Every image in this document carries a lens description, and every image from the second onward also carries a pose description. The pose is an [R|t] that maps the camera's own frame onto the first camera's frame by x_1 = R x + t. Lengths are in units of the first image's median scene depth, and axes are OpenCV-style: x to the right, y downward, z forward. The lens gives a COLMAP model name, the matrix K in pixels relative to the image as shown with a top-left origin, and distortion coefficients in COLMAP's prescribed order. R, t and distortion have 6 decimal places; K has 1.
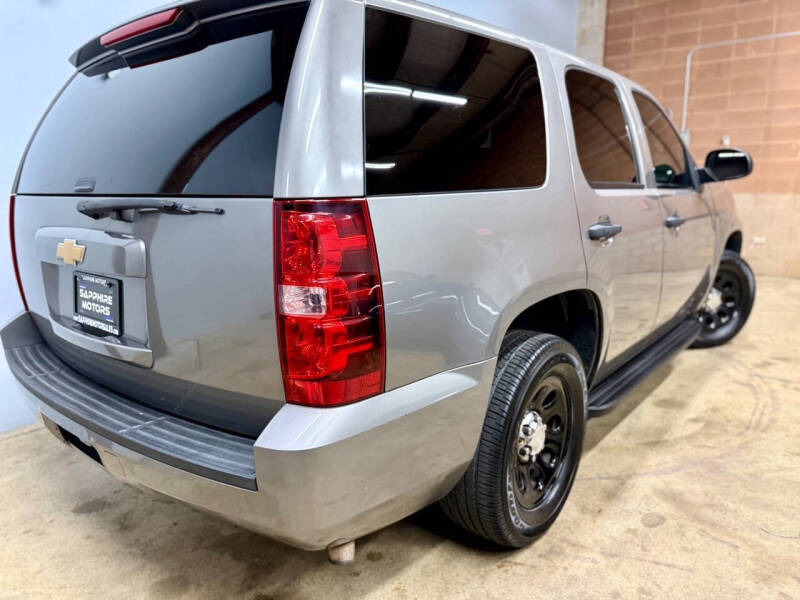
lens RADIAL K [[569.6, 0, 405.7], [0, 569.6, 301.5], [0, 0, 1]] dist [0.002474, -0.001688]
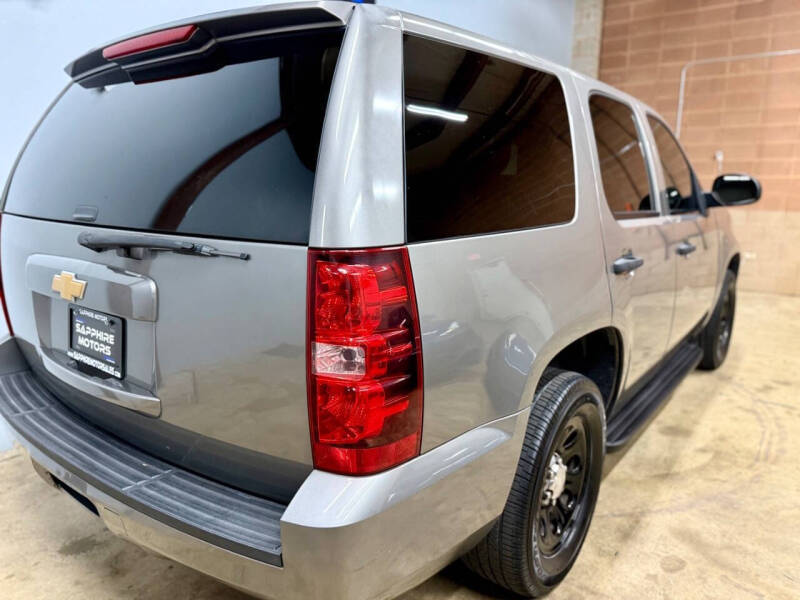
lens RADIAL K [[569.6, 0, 407.7], [0, 569.6, 302.4], [0, 0, 1]] dist [0.002474, -0.001688]
pose [[0.999253, 0.016778, 0.034810, -0.052334], [-0.016770, 0.999859, -0.000542, -0.048476], [-0.034814, -0.000042, 0.999394, 0.045672]]
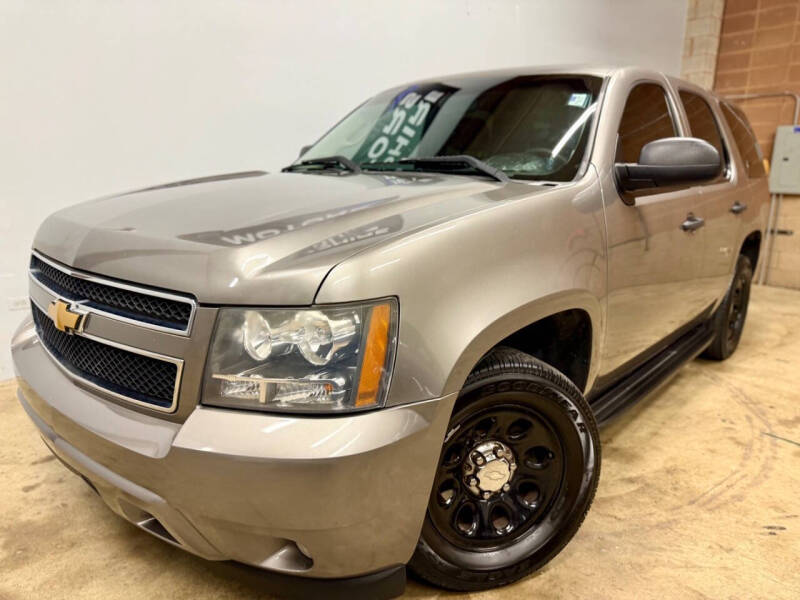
lens RADIAL K [[569.6, 0, 405.3], [0, 569.6, 302.6], [0, 0, 1]] dist [0.002474, -0.001688]
pose [[0.964895, 0.089834, -0.246794, 0.487035], [-0.084951, 0.995922, 0.030388, -0.049758], [0.248517, -0.008356, 0.968591, 0.188035]]
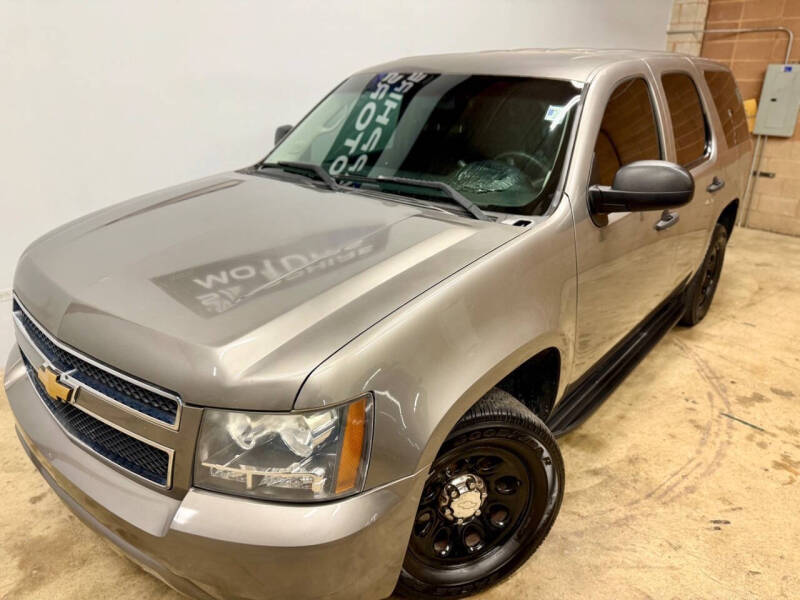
lens RADIAL K [[569.6, 0, 405.9], [0, 569.6, 300.8], [0, 0, 1]] dist [0.002474, -0.001688]
pose [[0.972062, 0.108241, -0.208279, 0.489394], [-0.070763, 0.981181, 0.179654, -0.240976], [0.223805, -0.159897, 0.961428, 0.177450]]
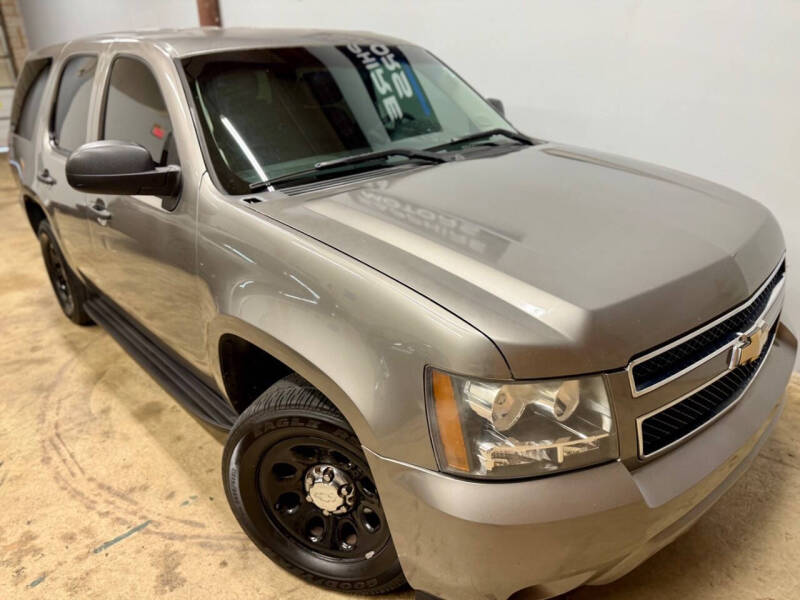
lens RADIAL K [[569.6, 0, 403.5], [0, 569.6, 304.8], [0, 0, 1]] dist [0.002474, -0.001688]
pose [[-0.148584, 0.417742, -0.896334, 1.611943], [-0.181695, 0.879432, 0.439984, -0.632113], [0.972065, 0.228234, -0.054768, 1.969111]]
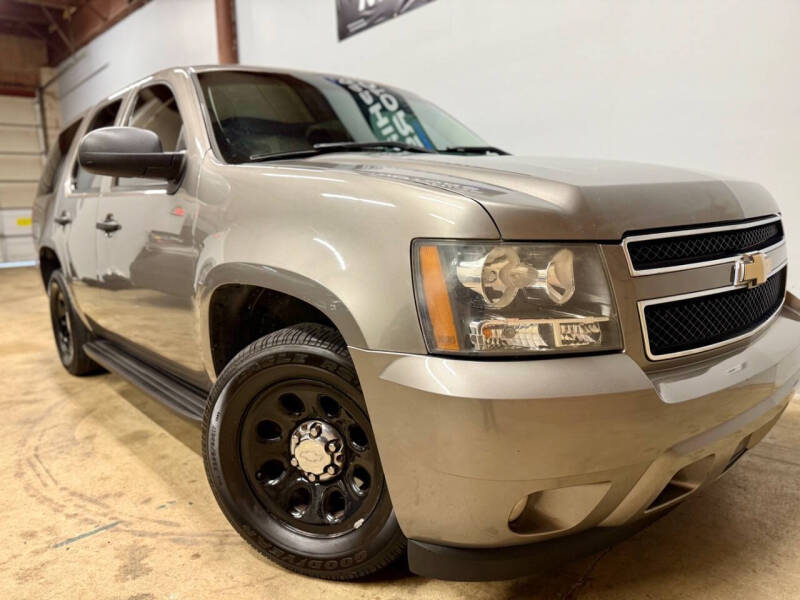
lens RADIAL K [[569.6, 0, 404.1], [0, 569.6, 305.6], [0, 0, 1]] dist [0.002474, -0.001688]
pose [[-0.165143, 0.196782, -0.966439, 1.672249], [-0.171766, 0.959180, 0.224655, -0.392269], [0.971197, 0.203101, -0.124602, 2.047548]]
